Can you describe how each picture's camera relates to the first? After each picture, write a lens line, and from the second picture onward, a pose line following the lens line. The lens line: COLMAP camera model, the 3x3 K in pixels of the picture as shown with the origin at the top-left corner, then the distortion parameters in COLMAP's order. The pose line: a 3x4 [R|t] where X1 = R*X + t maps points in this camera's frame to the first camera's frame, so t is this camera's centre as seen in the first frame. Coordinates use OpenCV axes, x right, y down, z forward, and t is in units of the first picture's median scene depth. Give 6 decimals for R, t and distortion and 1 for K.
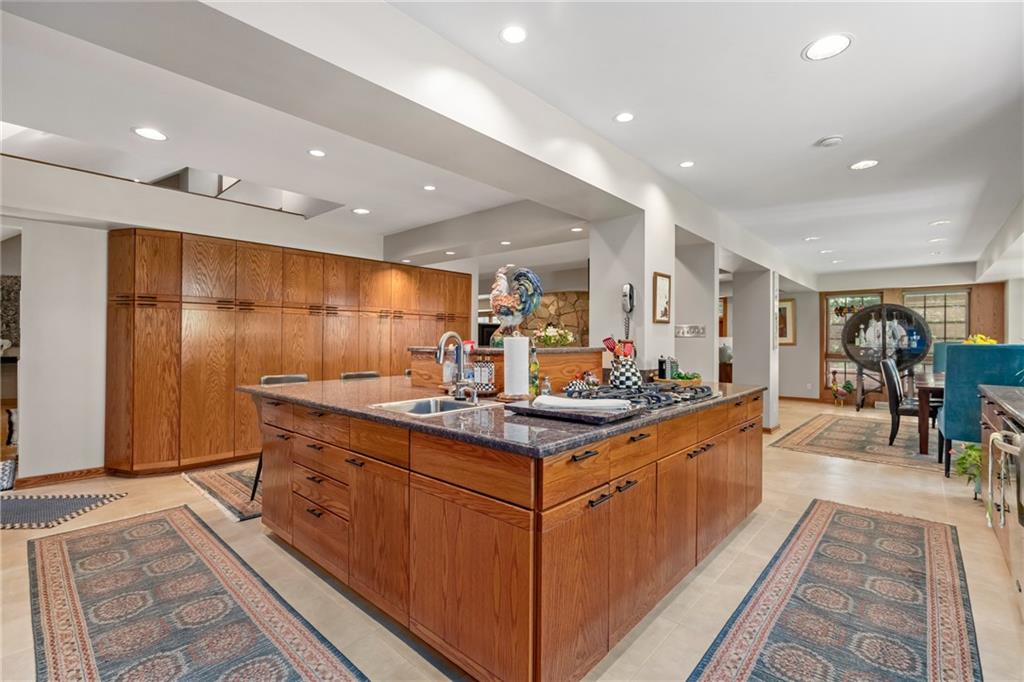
lens RADIAL K [[453.1, 0, 511.0], [0, 453.1, 340.2], [0, 0, 1]] dist [0.005852, 0.001333]
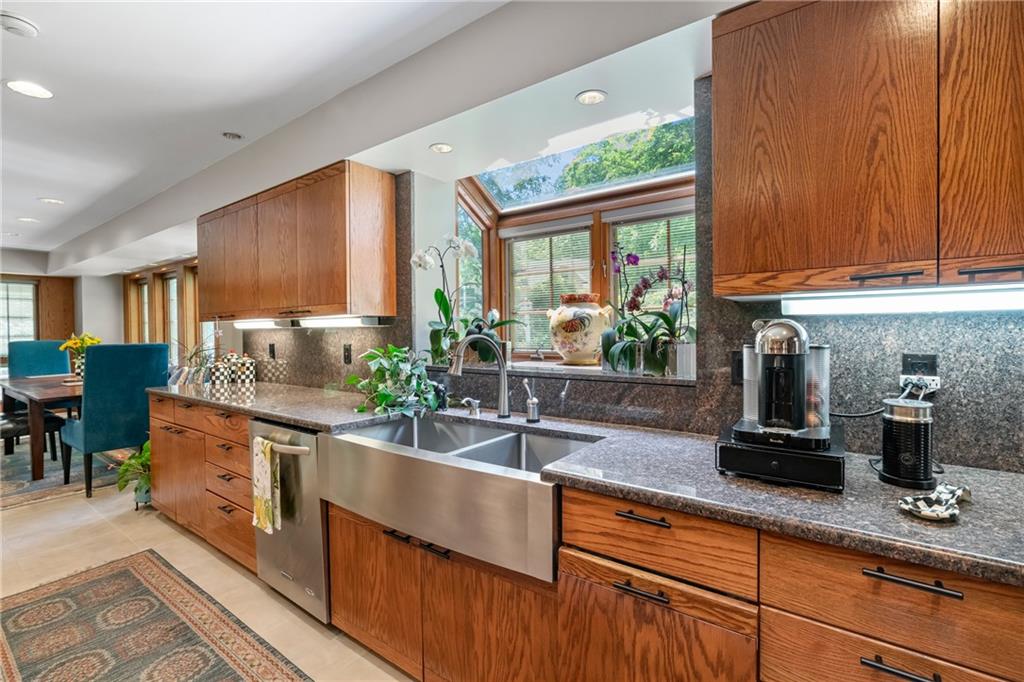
lens RADIAL K [[453.1, 0, 506.1], [0, 453.1, 339.6], [0, 0, 1]] dist [0.005852, 0.001333]
pose [[-0.103363, -0.018848, 0.994465, 0.006718], [0.007150, 0.999781, 0.019692, -0.007786], [-0.994618, 0.009146, -0.103205, 0.171616]]
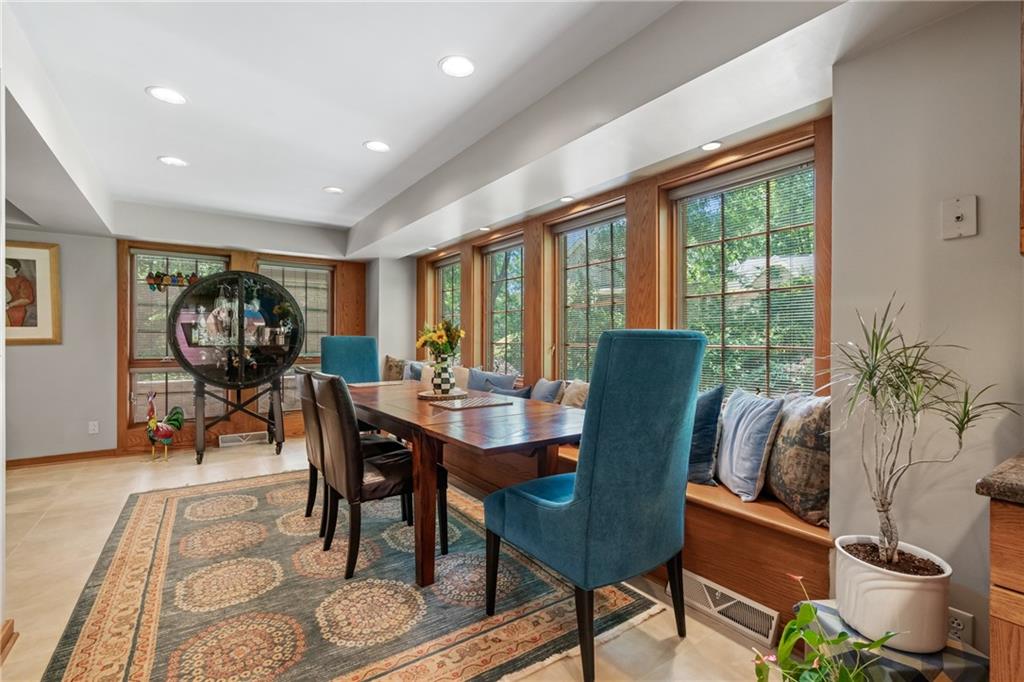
lens RADIAL K [[453.1, 0, 515.8], [0, 453.1, 340.0], [0, 0, 1]] dist [0.005852, 0.001333]
pose [[0.191088, -0.006615, 0.981551, 0.317201], [0.001595, 0.999978, 0.006429, 0.005646], [-0.981572, 0.000337, 0.191094, 0.557141]]
